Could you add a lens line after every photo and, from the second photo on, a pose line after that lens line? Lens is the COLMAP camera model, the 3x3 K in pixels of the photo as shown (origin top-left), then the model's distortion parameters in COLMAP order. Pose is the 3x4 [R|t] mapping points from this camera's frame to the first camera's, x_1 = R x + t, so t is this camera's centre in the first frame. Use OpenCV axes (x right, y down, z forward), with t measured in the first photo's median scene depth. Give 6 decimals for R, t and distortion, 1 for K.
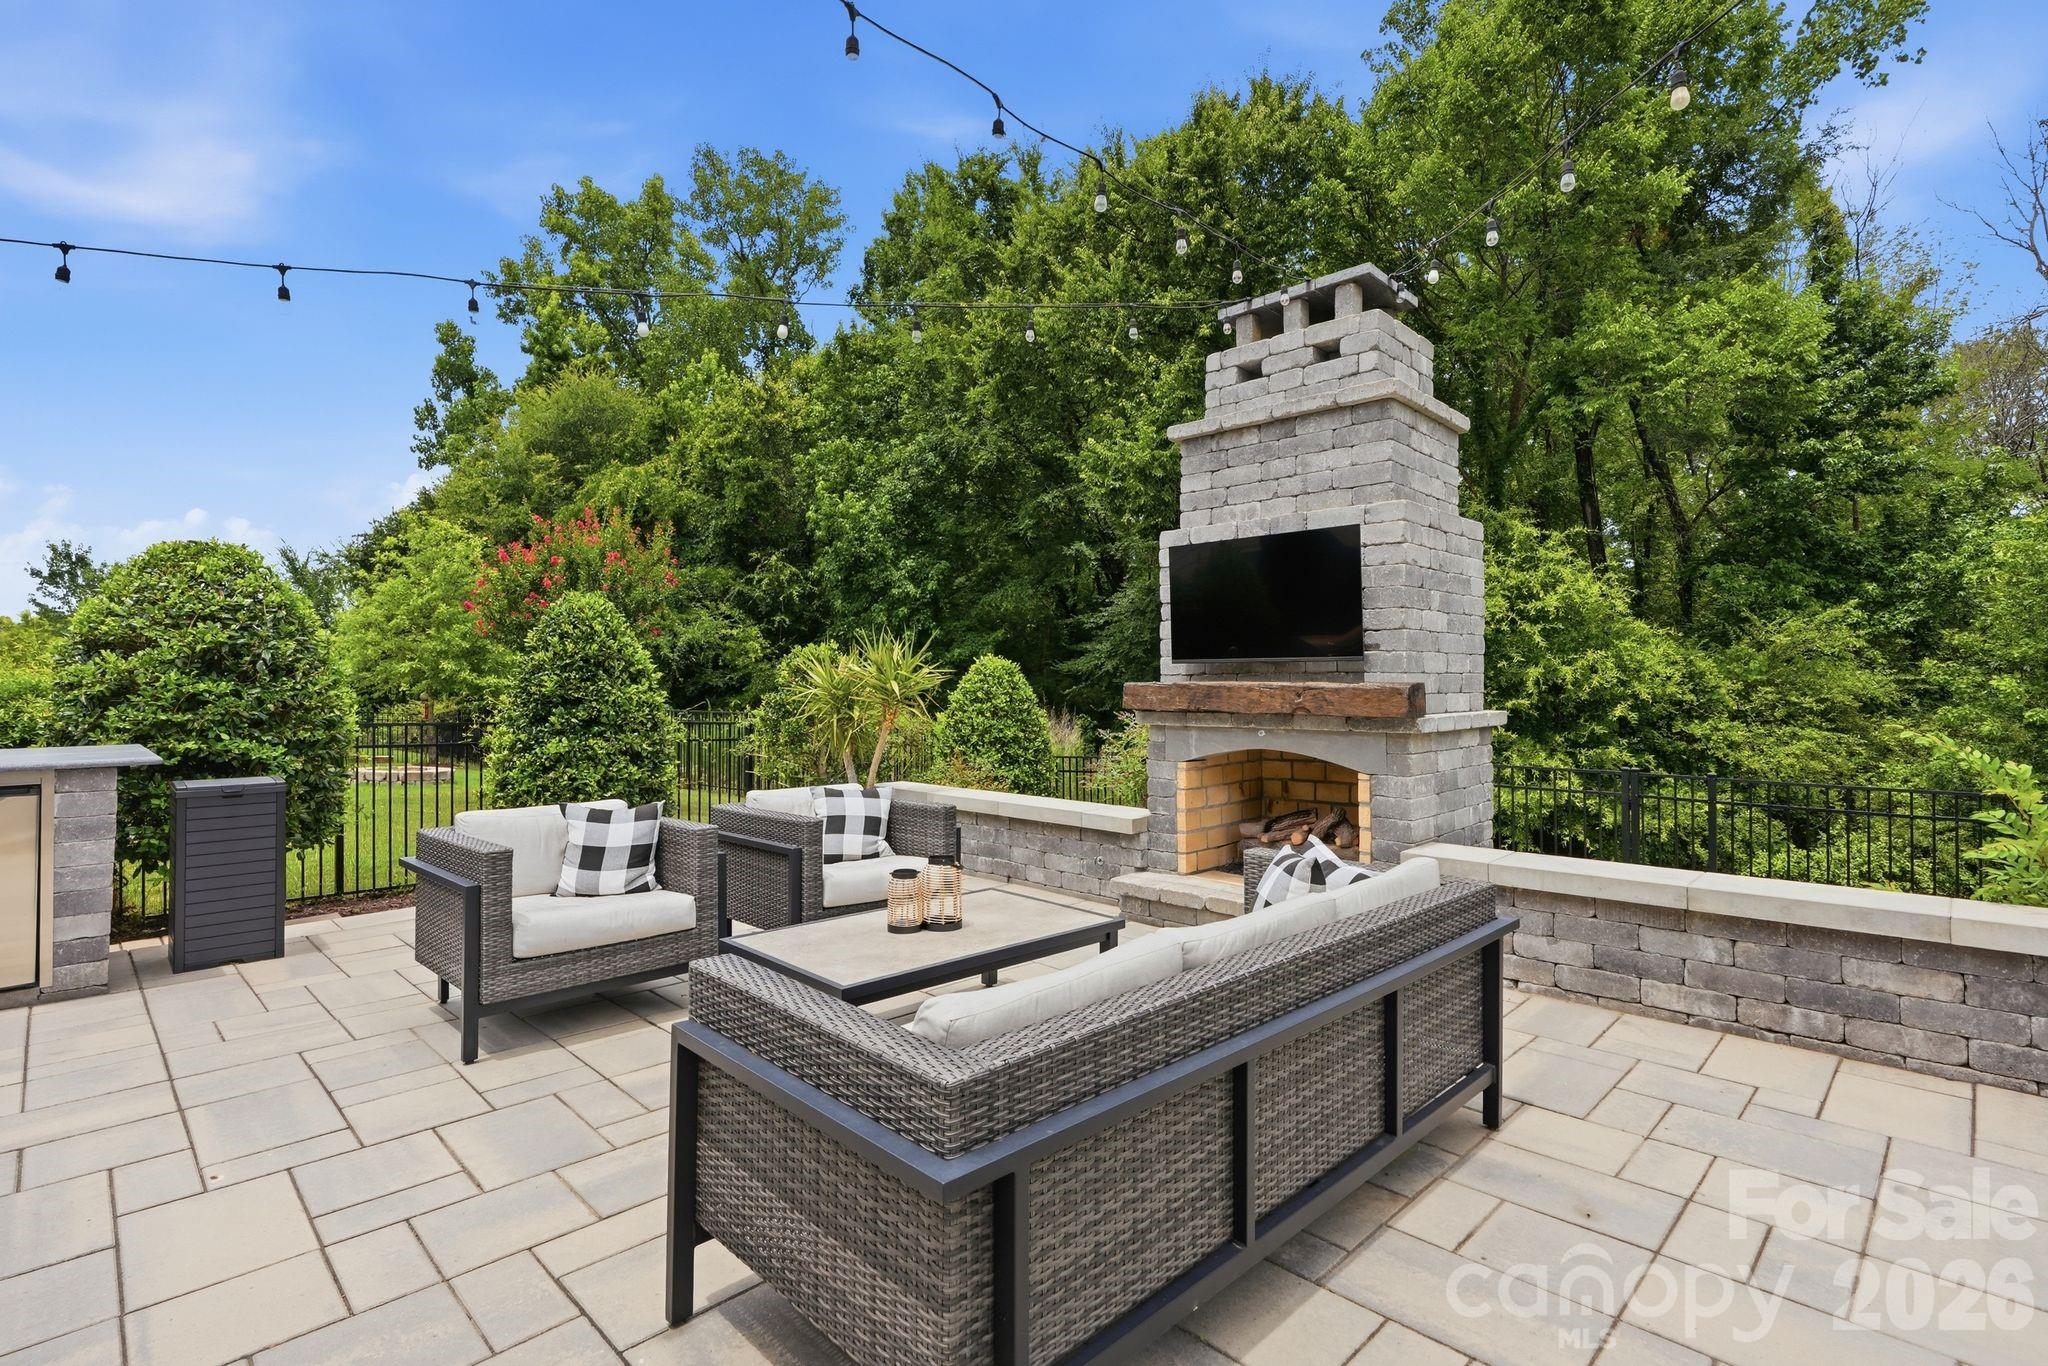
lens RADIAL K [[962.6, 0, 1025.5], [0, 962.6, 676.6], [0, 0, 1]] dist [-0.002733, 0.000445]
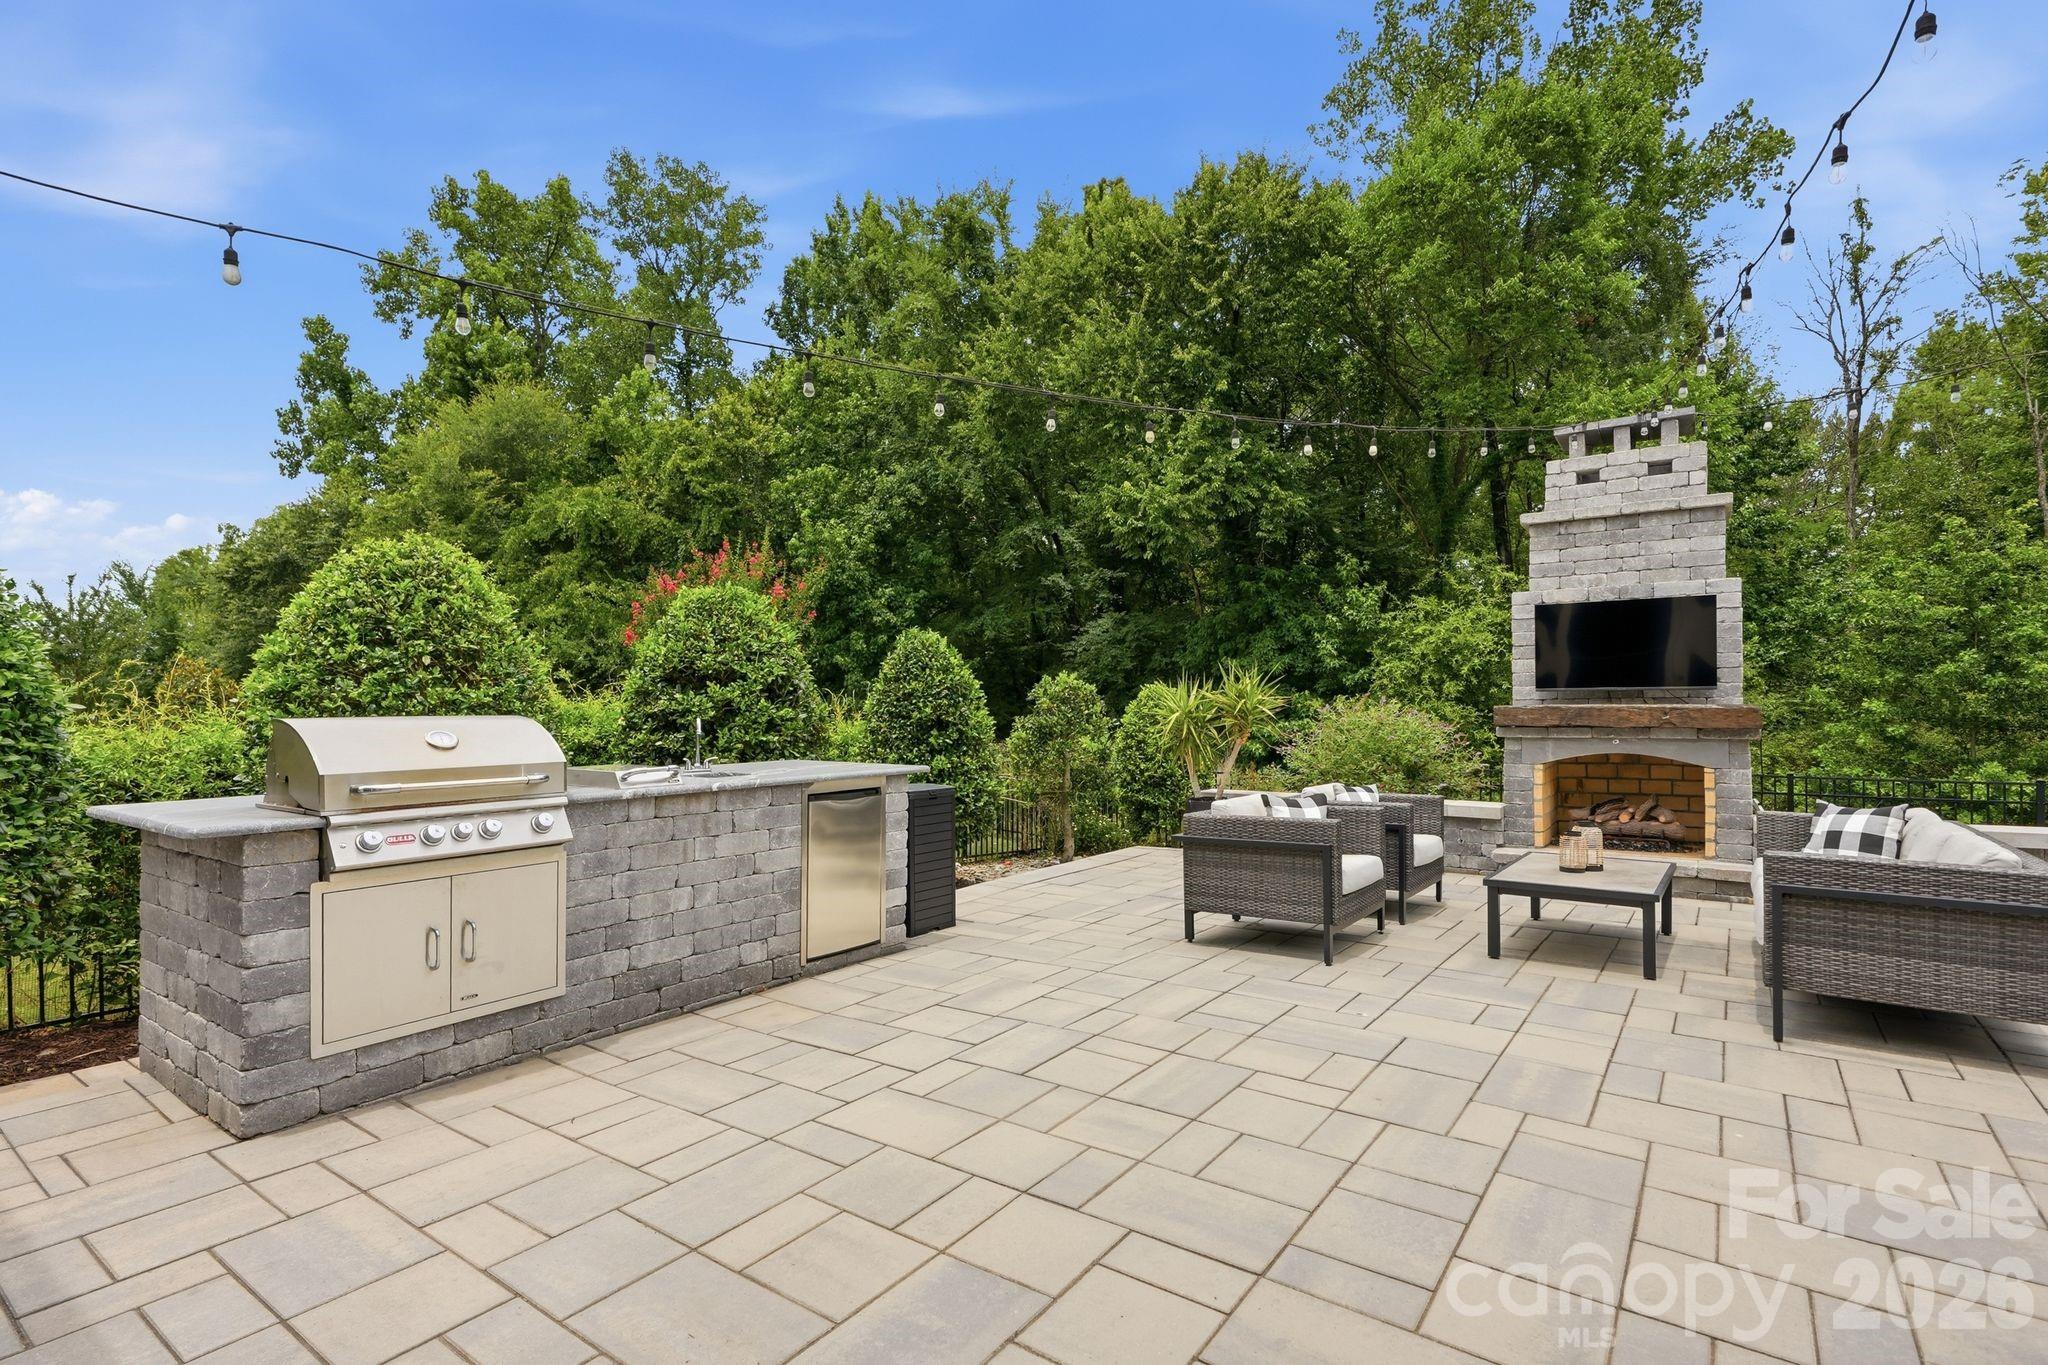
lens RADIAL K [[979.1, 0, 1031.5], [0, 979.1, 704.6], [0, 0, 1]] dist [-0.000728, -0.000235]
pose [[0.987333, -0.003988, 0.158610, -0.145231], [0.003741, 0.999991, 0.001854, -0.000032], [-0.158616, -0.001237, 0.987340, -0.046027]]
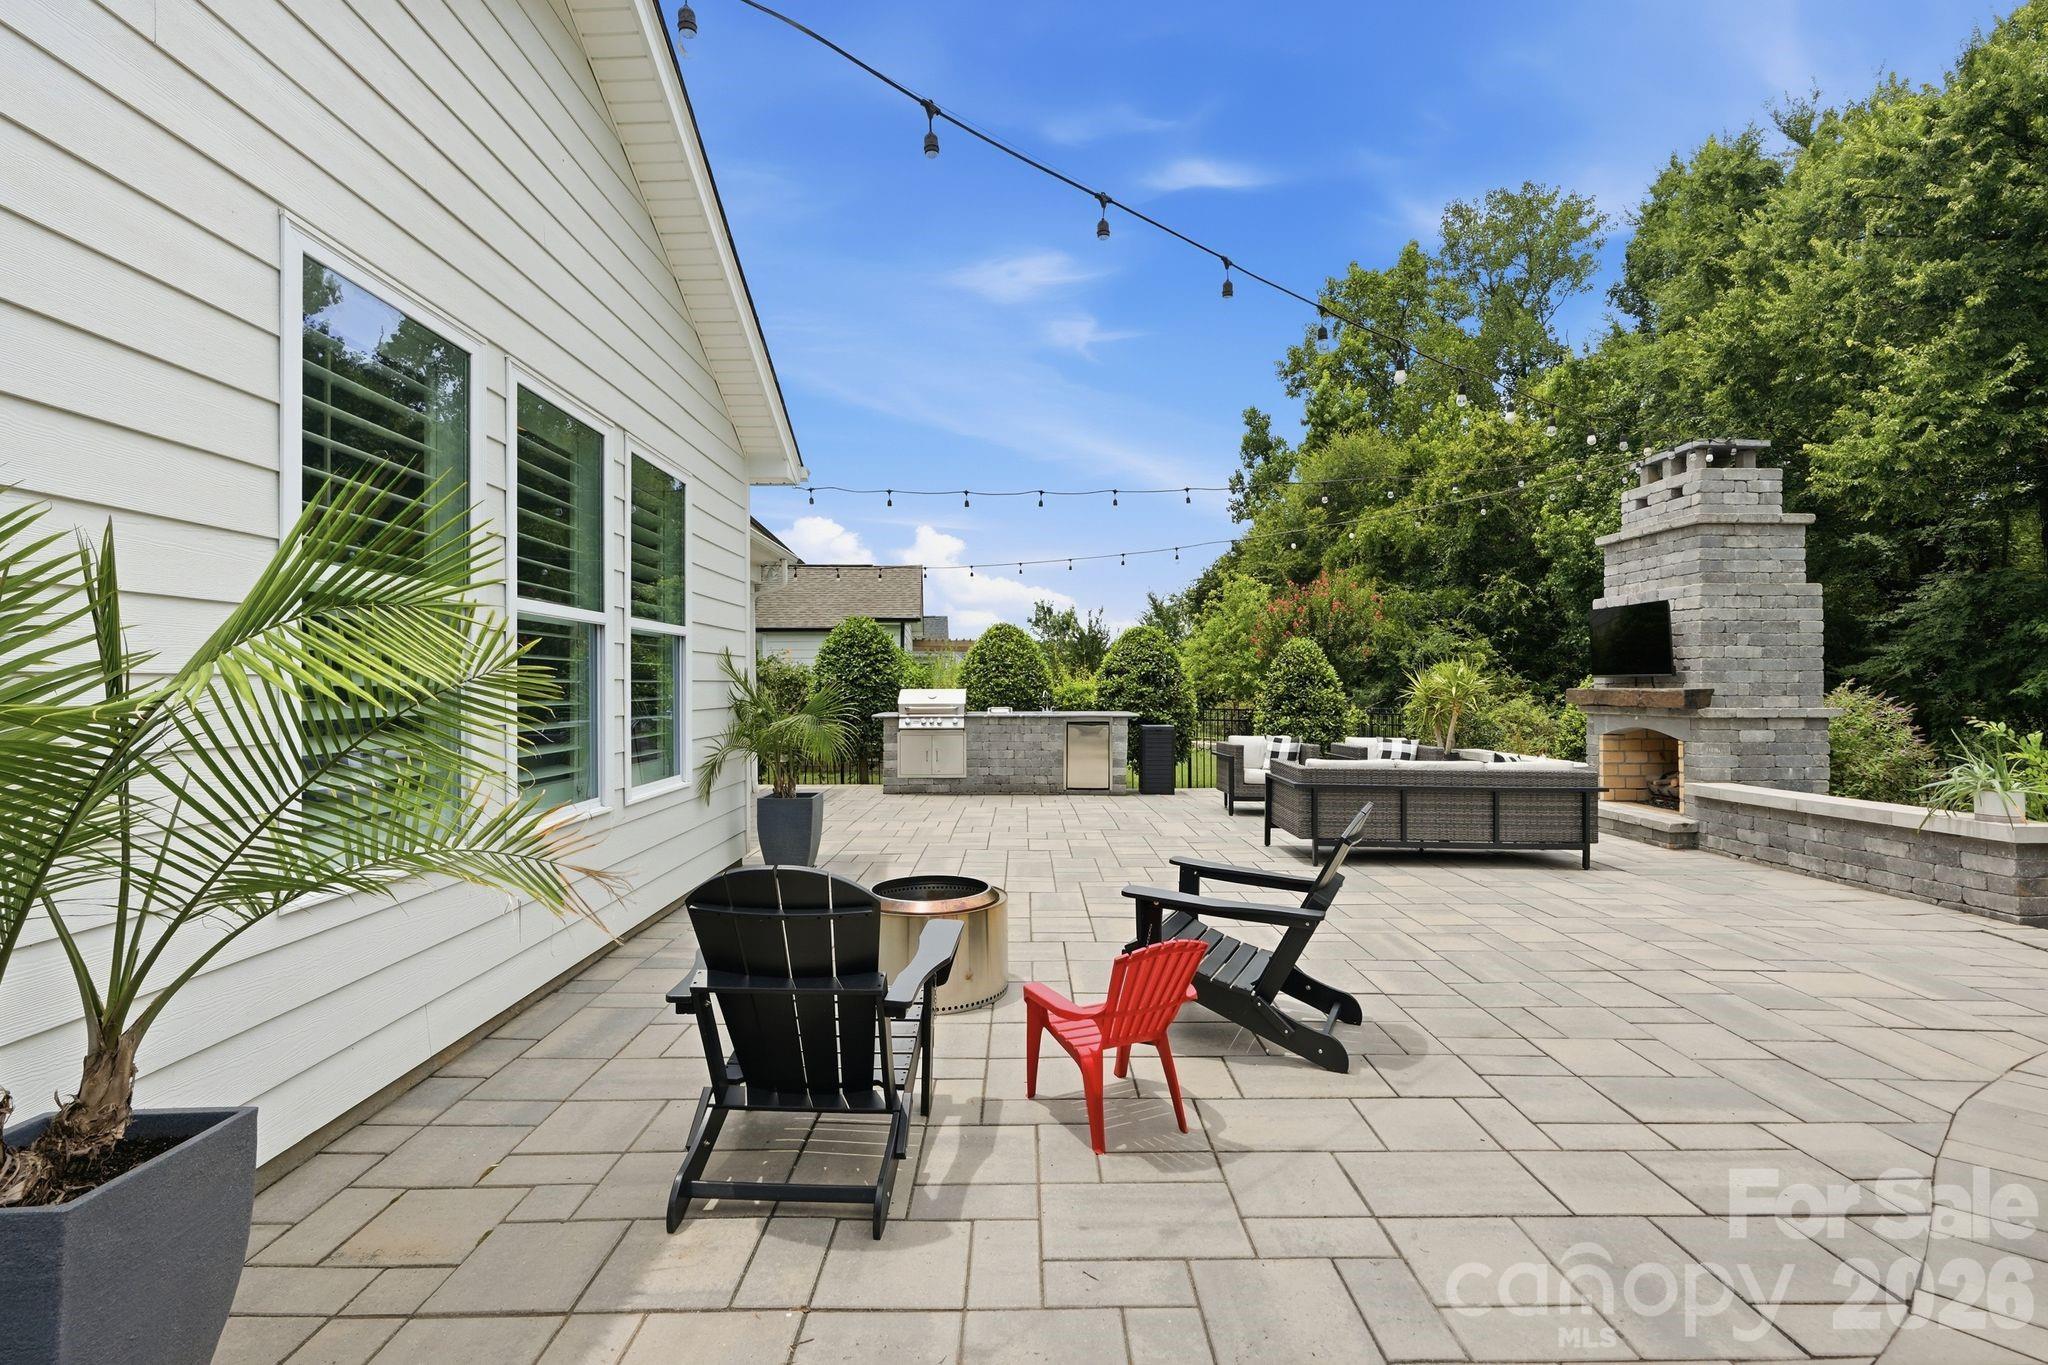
lens RADIAL K [[932.1, 0, 1036.2], [0, 932.1, 677.2], [0, 0, 1]] dist [-0.000344, 0.000303]
pose [[0.715316, -0.005748, -0.698777, 0.115876], [0.002276, 0.999980, -0.005895, -0.001203], [0.698797, 0.002626, 0.715315, -0.170464]]
